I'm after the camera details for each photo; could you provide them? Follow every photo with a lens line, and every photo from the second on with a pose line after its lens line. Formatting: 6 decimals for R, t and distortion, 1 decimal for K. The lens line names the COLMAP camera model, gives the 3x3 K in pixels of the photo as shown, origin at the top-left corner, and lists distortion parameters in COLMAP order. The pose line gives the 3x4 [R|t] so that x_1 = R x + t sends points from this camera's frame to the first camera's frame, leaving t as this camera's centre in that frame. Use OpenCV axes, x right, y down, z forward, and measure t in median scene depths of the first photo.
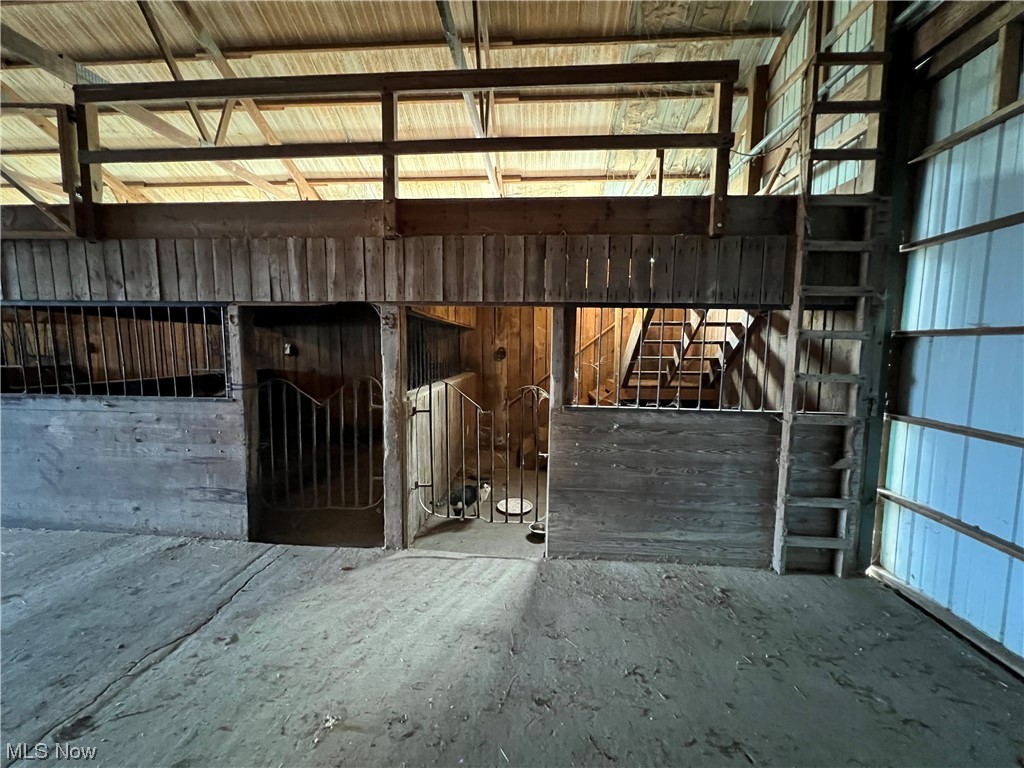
lens RADIAL K [[409.4, 0, 509.1], [0, 409.4, 382.2], [0, 0, 1]] dist [-0.000582, -0.000099]
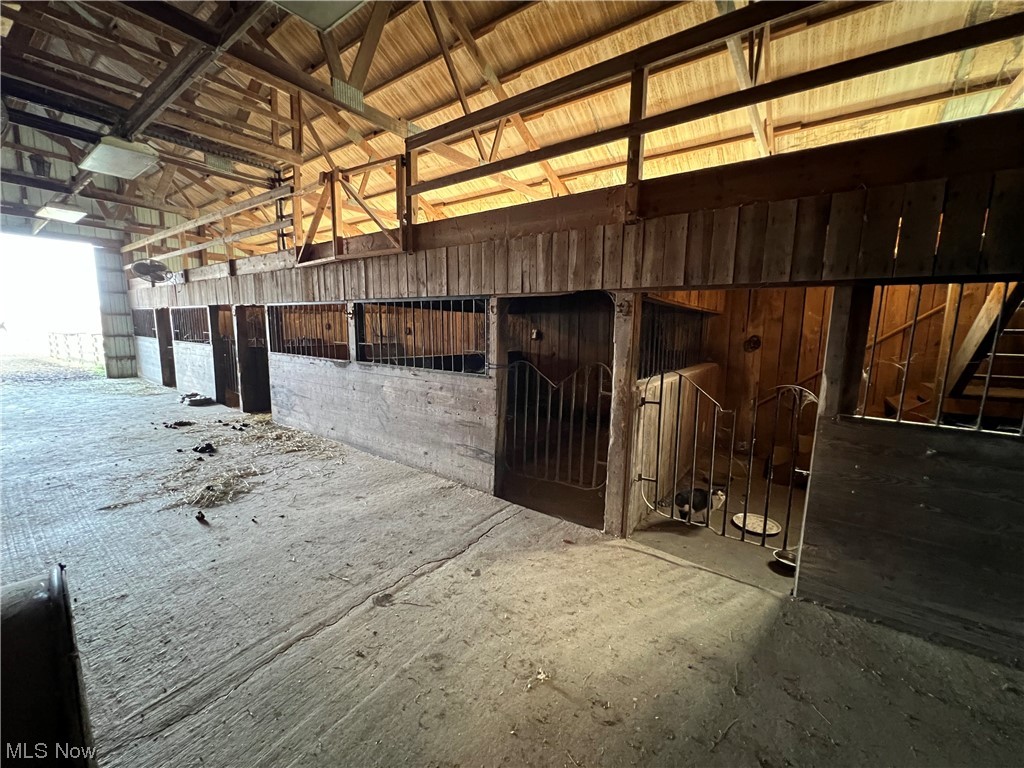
lens RADIAL K [[409.4, 0, 509.3], [0, 409.4, 381.7], [0, 0, 1]] dist [-0.000582, -0.000099]
pose [[0.847418, 0.075640, -0.525510, 0.005552], [-0.057195, 0.997045, 0.051280, -0.007657], [0.527836, -0.013399, 0.849241, 0.012579]]
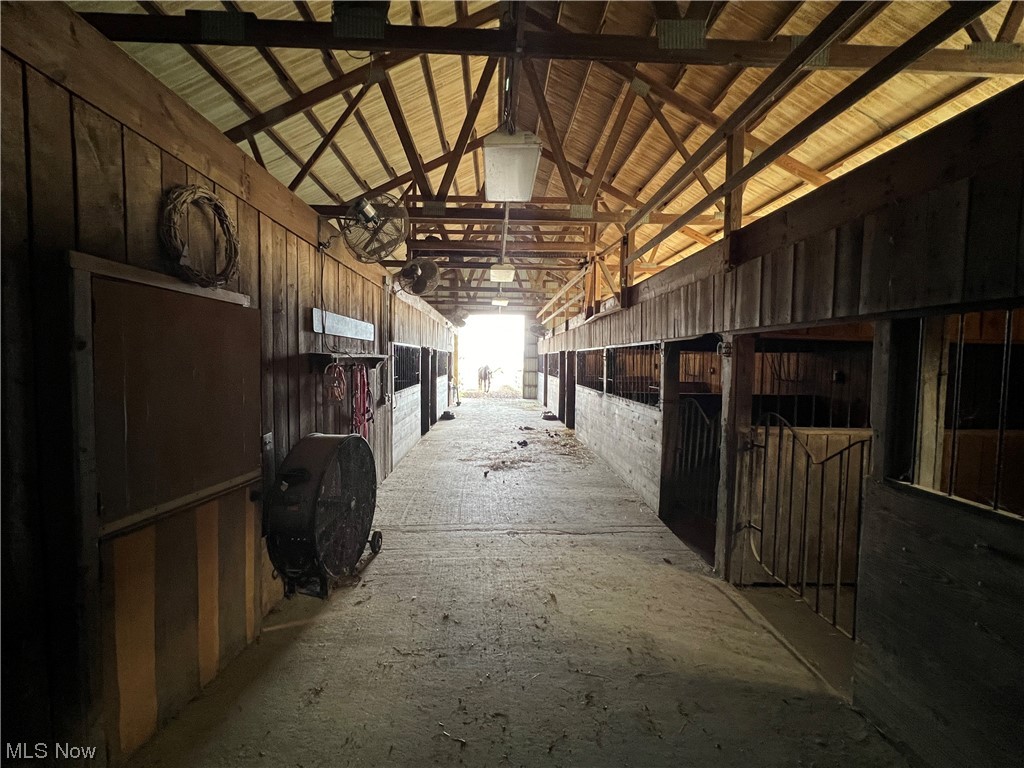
lens RADIAL K [[409.4, 0, 510.4], [0, 409.4, 383.6], [0, 0, 1]] dist [-0.000582, -0.000099]
pose [[0.112904, 0.048643, -0.992414, 0.634898], [-0.102226, 0.994069, 0.037095, -0.045346], [0.988333, 0.097262, 0.117207, 0.331284]]
